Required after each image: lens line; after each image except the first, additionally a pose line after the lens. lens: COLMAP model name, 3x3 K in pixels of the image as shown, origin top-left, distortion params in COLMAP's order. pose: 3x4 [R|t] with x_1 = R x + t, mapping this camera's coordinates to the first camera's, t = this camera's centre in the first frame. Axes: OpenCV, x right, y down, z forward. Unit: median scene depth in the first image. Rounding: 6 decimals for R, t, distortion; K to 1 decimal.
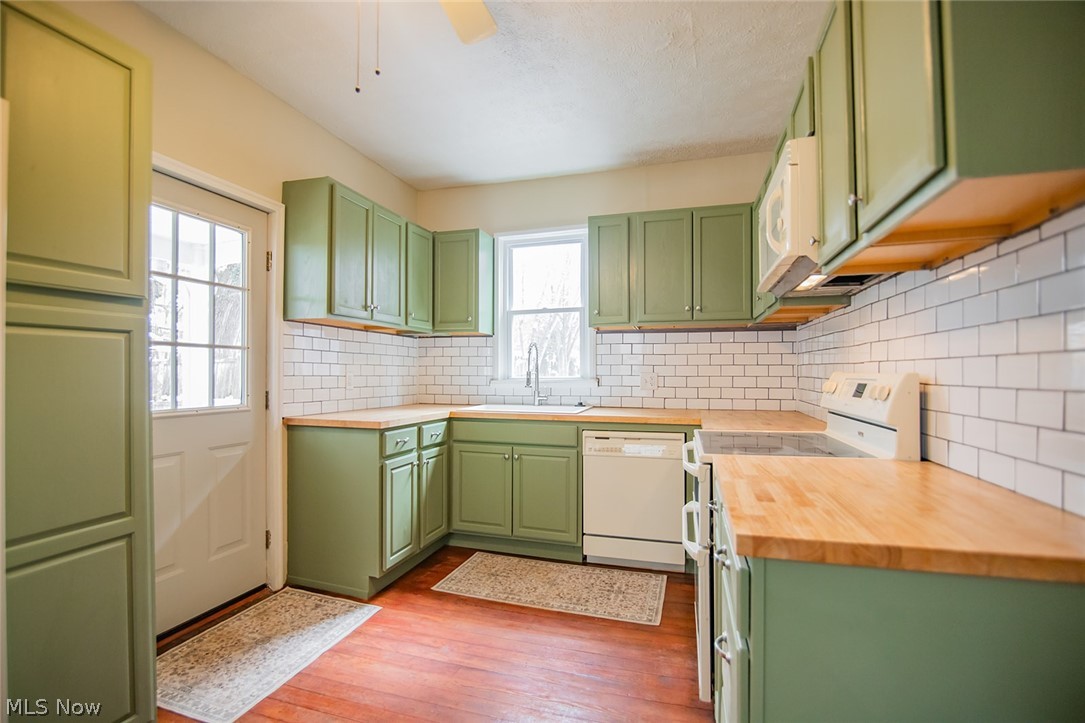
lens RADIAL K [[501.9, 0, 539.2], [0, 501.9, 372.2], [0, 0, 1]] dist [-0.024713, 0.002993]
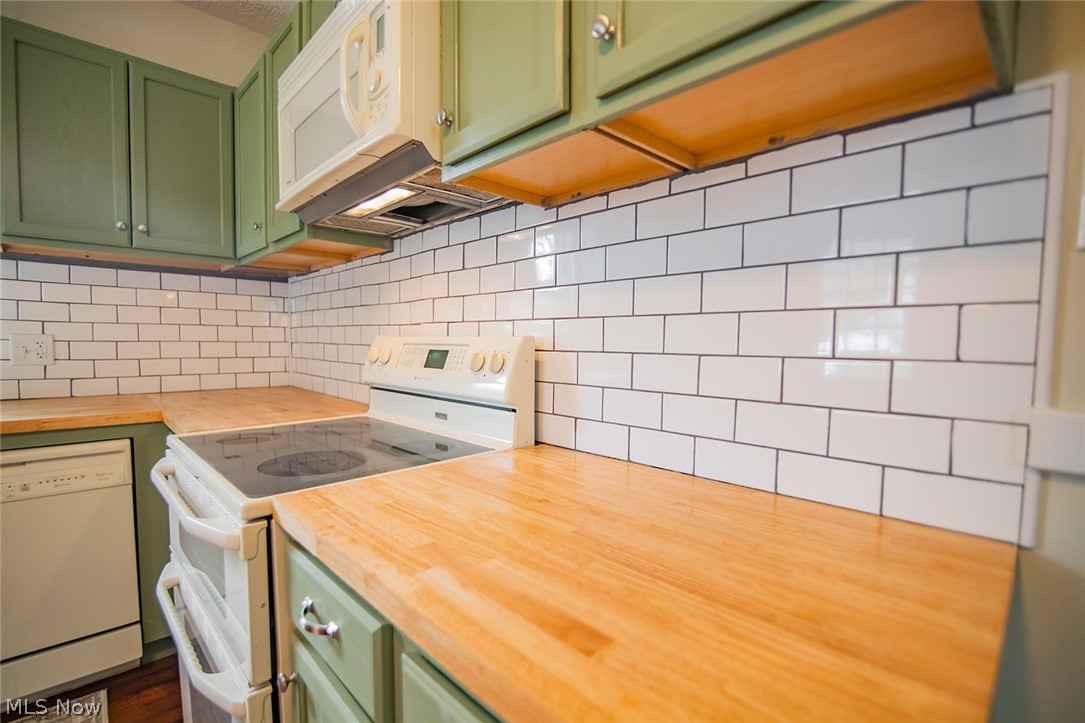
lens RADIAL K [[501.9, 0, 538.1], [0, 501.9, 371.3], [0, 0, 1]] dist [-0.024713, 0.002993]
pose [[0.498354, -0.045910, 0.865757, 0.035920], [-0.009986, 0.998227, 0.058683, 0.005642], [-0.866916, -0.037890, 0.497012, 0.326247]]
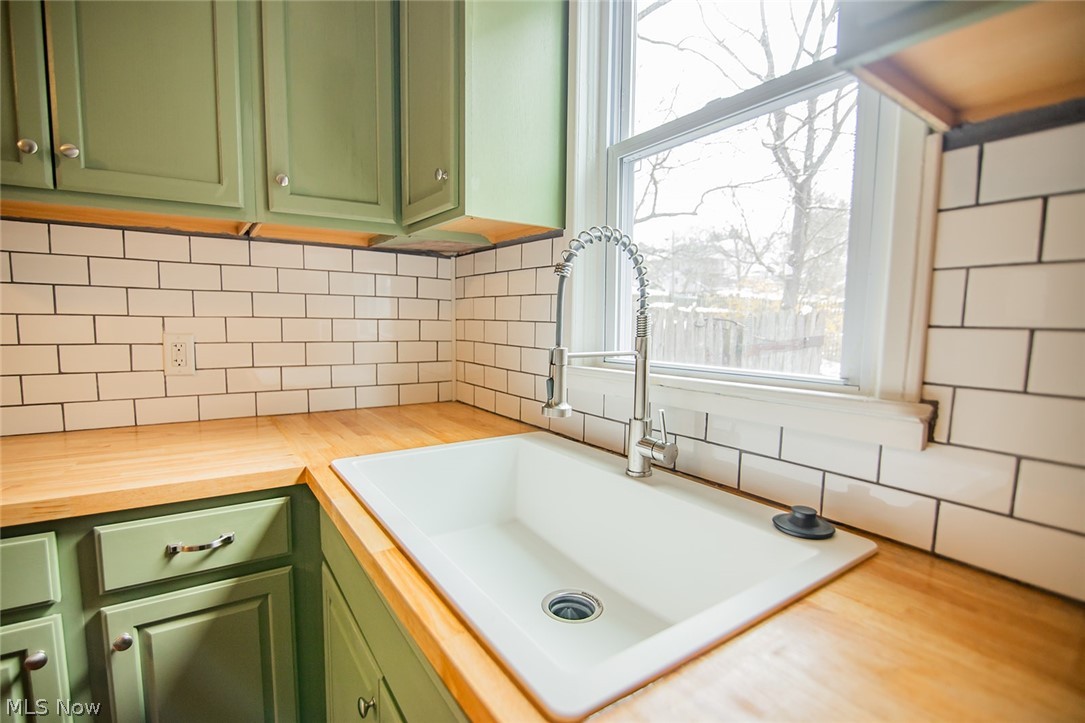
lens RADIAL K [[501.9, 0, 519.3], [0, 501.9, 376.8], [0, 0, 1]] dist [-0.024713, 0.002993]
pose [[0.770519, 0.081853, -0.632139, 0.154646], [-0.012675, 0.993492, 0.113193, -0.020468], [0.637291, -0.079205, 0.766542, 1.055304]]
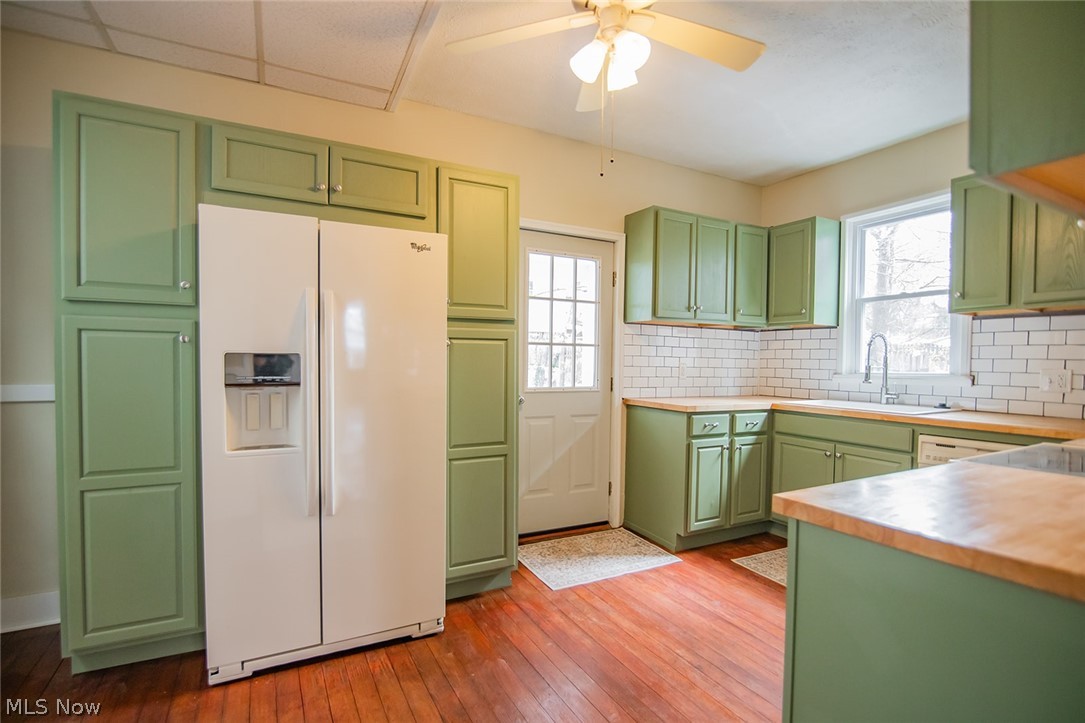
lens RADIAL K [[501.9, 0, 522.7], [0, 501.9, 379.7], [0, 0, 1]] dist [-0.024713, 0.002993]
pose [[0.690498, 0.033449, -0.722560, 0.258109], [-0.011153, 0.999304, 0.035602, -0.001267], [0.723248, -0.016525, 0.690391, -0.096762]]
